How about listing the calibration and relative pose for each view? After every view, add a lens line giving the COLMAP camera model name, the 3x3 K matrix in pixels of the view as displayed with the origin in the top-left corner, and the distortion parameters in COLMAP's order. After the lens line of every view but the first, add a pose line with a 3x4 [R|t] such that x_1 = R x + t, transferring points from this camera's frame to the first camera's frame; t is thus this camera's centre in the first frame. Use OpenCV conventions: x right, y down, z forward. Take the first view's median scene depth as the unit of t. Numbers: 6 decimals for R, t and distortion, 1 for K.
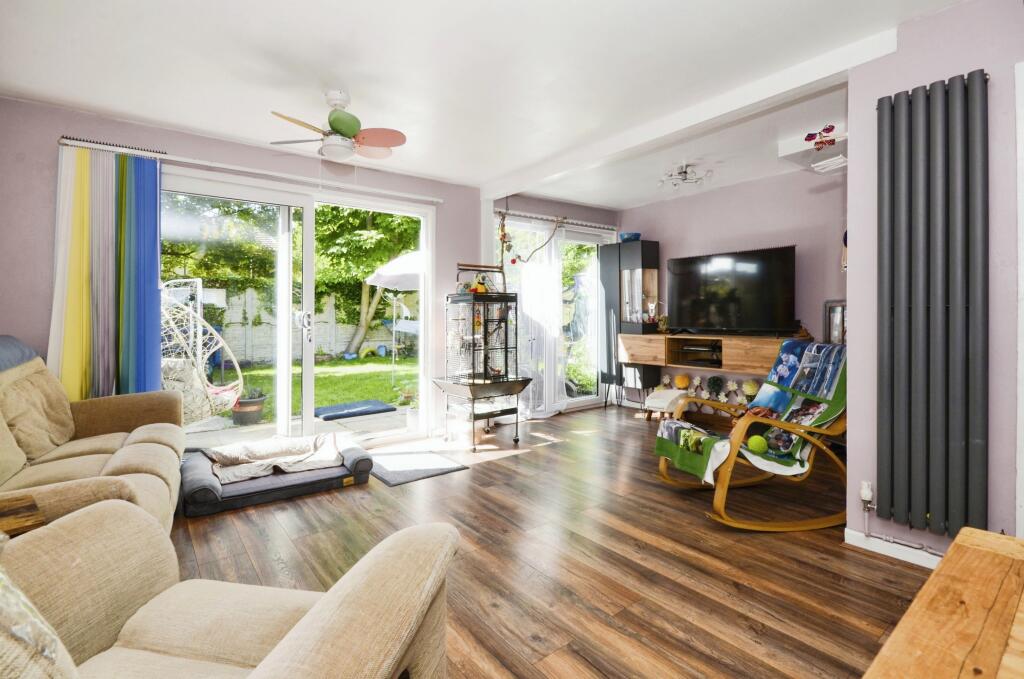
lens RADIAL K [[493.8, 0, 512.6], [0, 493.8, 323.0], [0, 0, 1]] dist [0.002387, 0.000381]
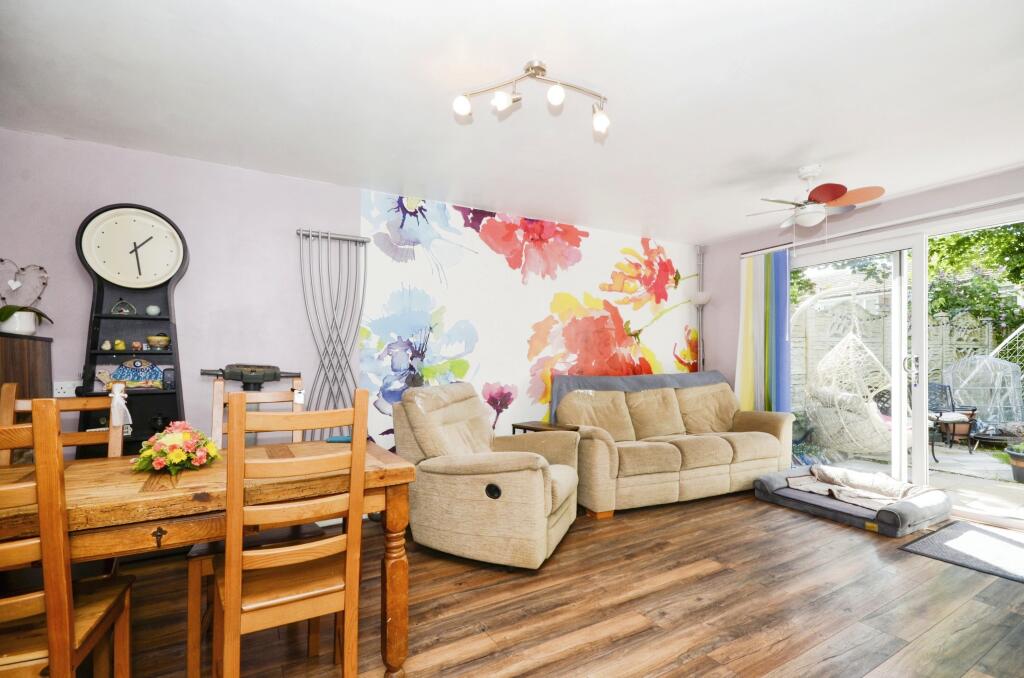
lens RADIAL K [[464.2, 0, 513.0], [0, 464.2, 355.2], [0, 0, 1]] dist [-0.000441, -0.000133]
pose [[-0.161558, -0.007831, -0.986832, 0.732552], [-0.009934, 0.999931, -0.006309, -0.011063], [0.986813, 0.008784, -0.161625, 0.453472]]
